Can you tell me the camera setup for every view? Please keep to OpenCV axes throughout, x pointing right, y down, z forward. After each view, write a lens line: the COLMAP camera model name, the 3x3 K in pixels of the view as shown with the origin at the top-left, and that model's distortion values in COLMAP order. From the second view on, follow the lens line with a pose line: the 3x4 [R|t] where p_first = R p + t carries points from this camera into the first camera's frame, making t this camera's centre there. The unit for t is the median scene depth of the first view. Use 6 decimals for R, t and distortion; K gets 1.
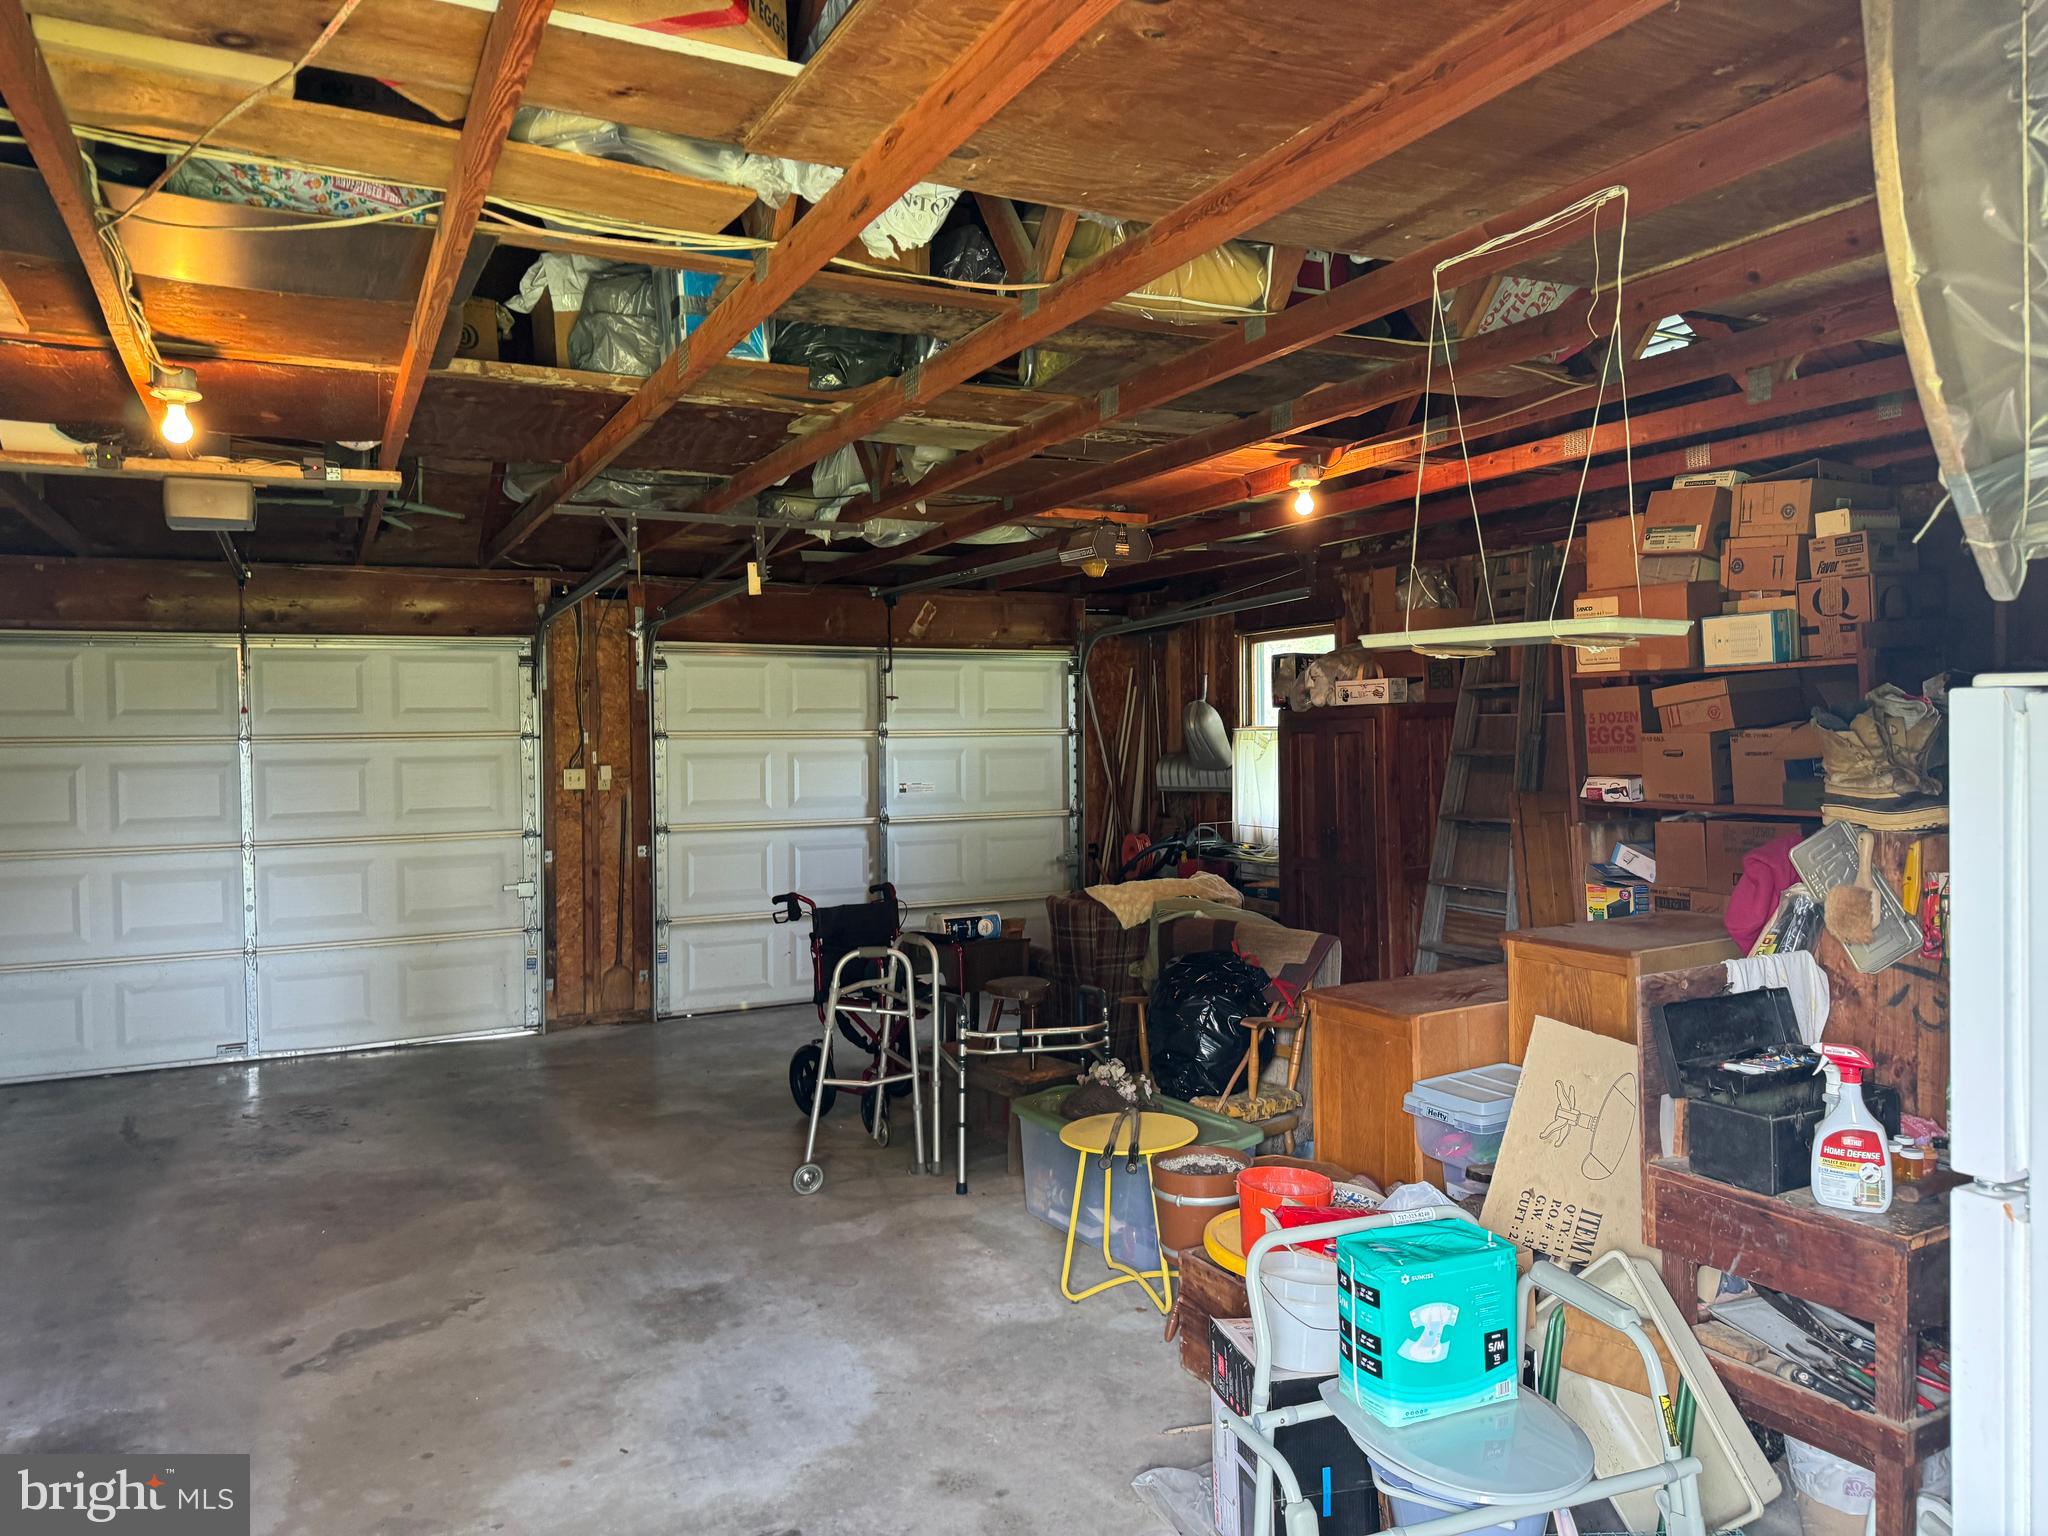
lens RADIAL K [[1392.5, 0, 1034.1], [0, 1392.5, 756.3], [0, 0, 1]] dist [0.034071, -0.069599]
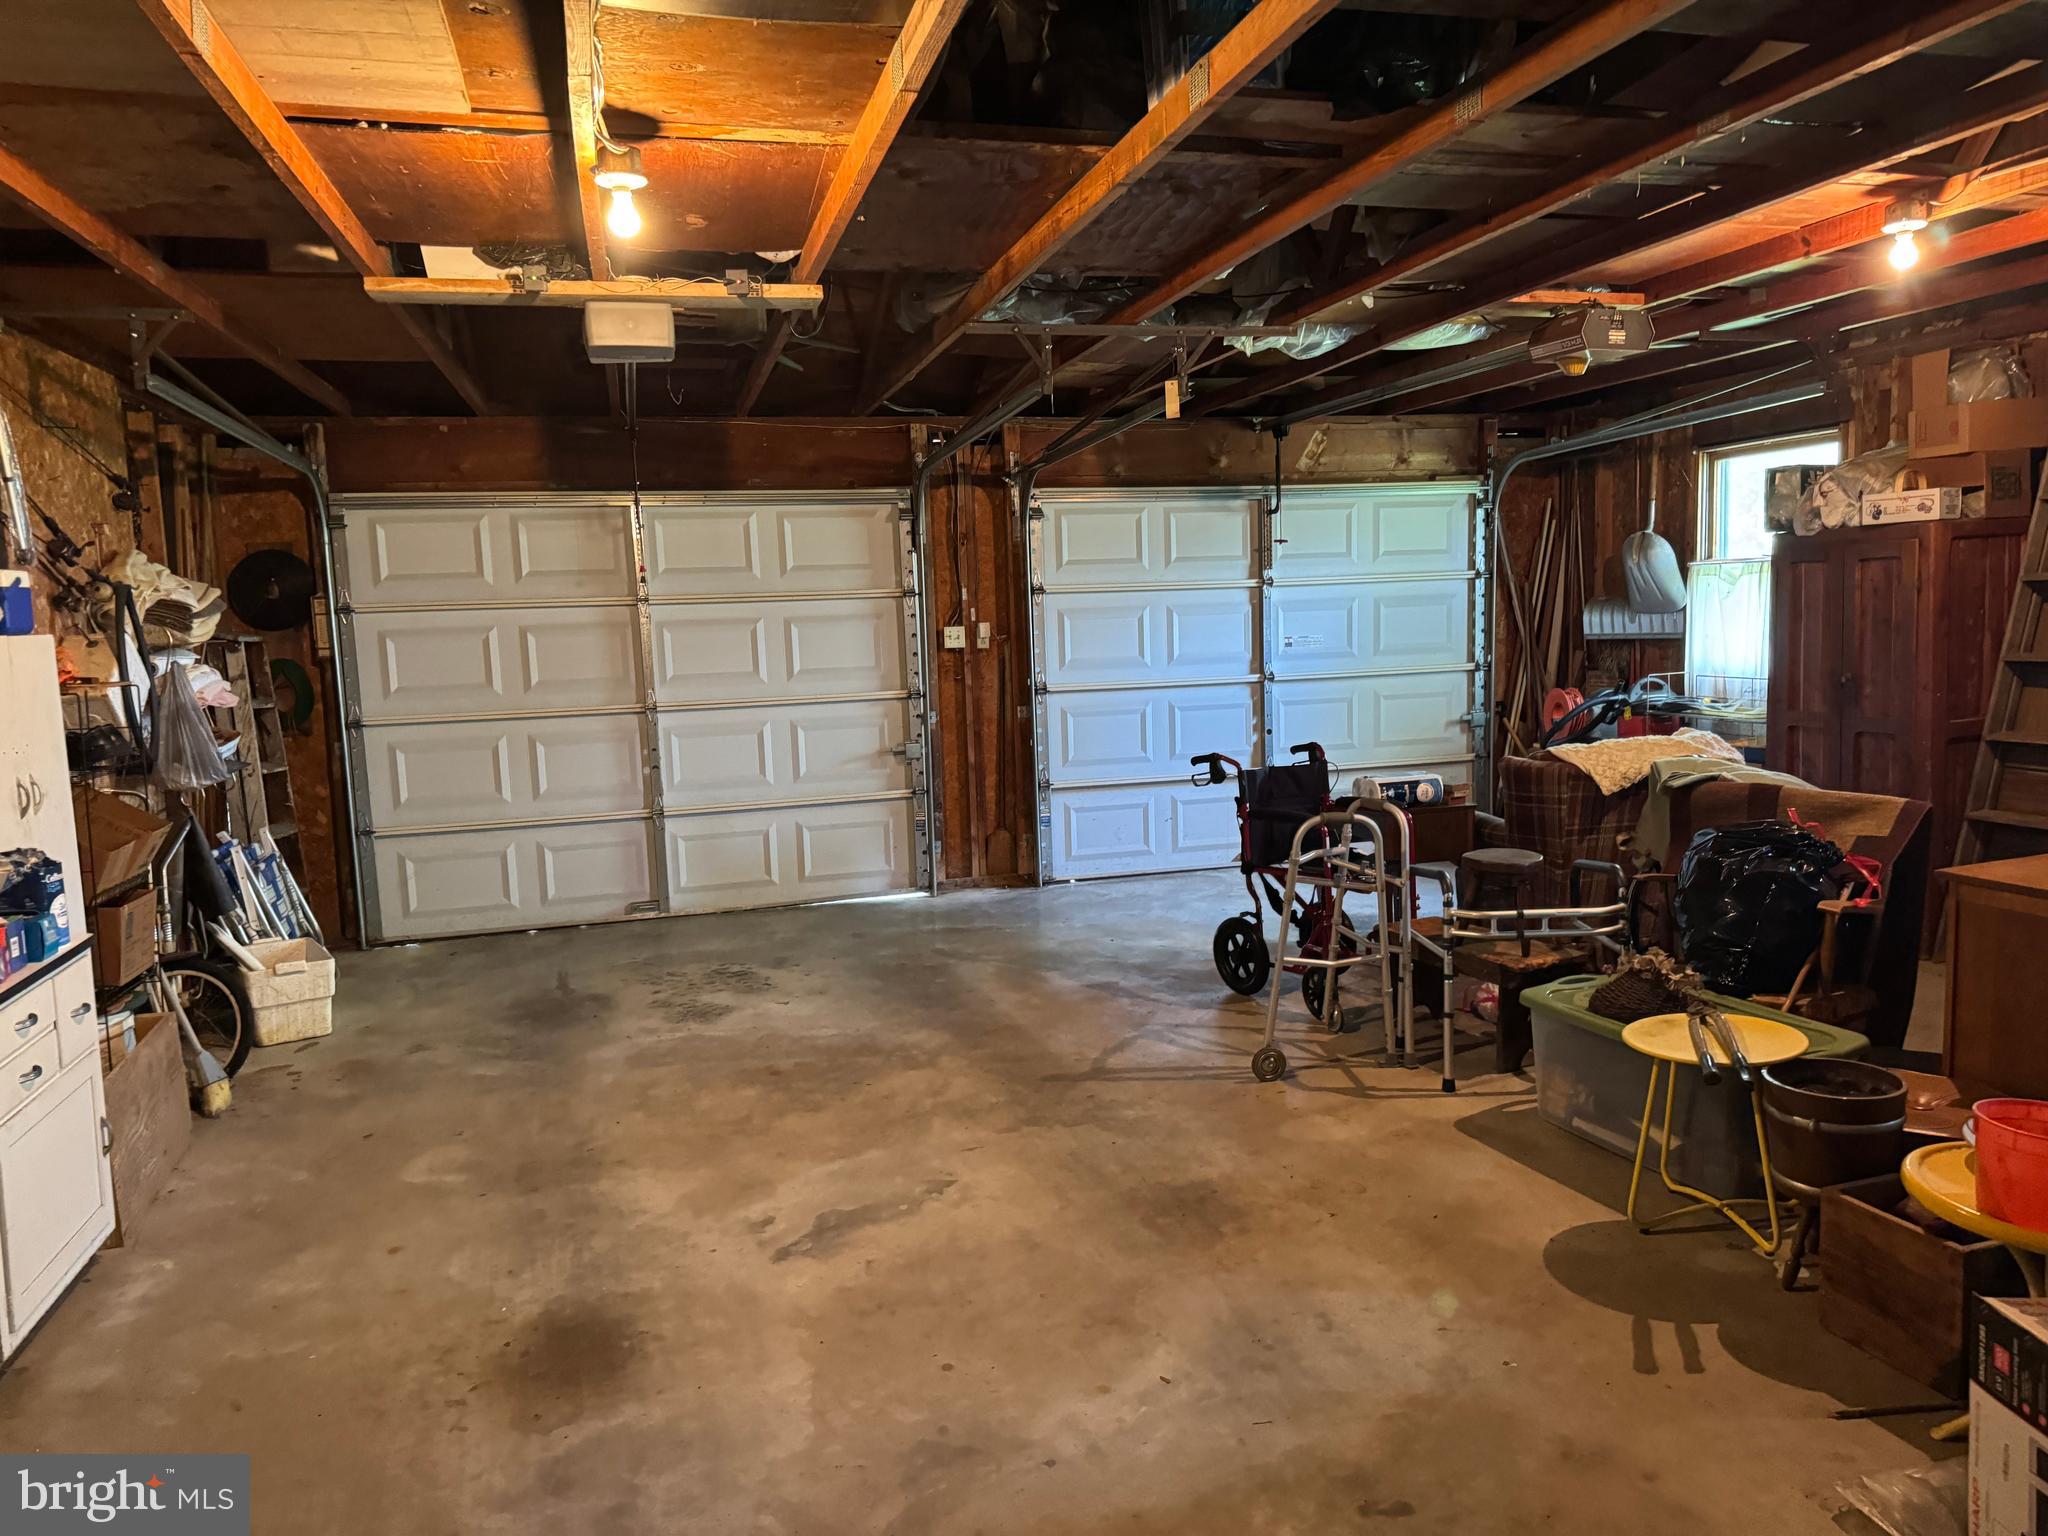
lens RADIAL K [[1417.1, 0, 1042.0], [0, 1417.1, 765.8], [0, 0, 1]] dist [0.142971, -0.243469]
pose [[0.977432, 0.001128, -0.211247, -0.077215], [0.020325, 0.994845, 0.099352, 0.010397], [0.210270, -0.101404, 0.972370, 0.062942]]
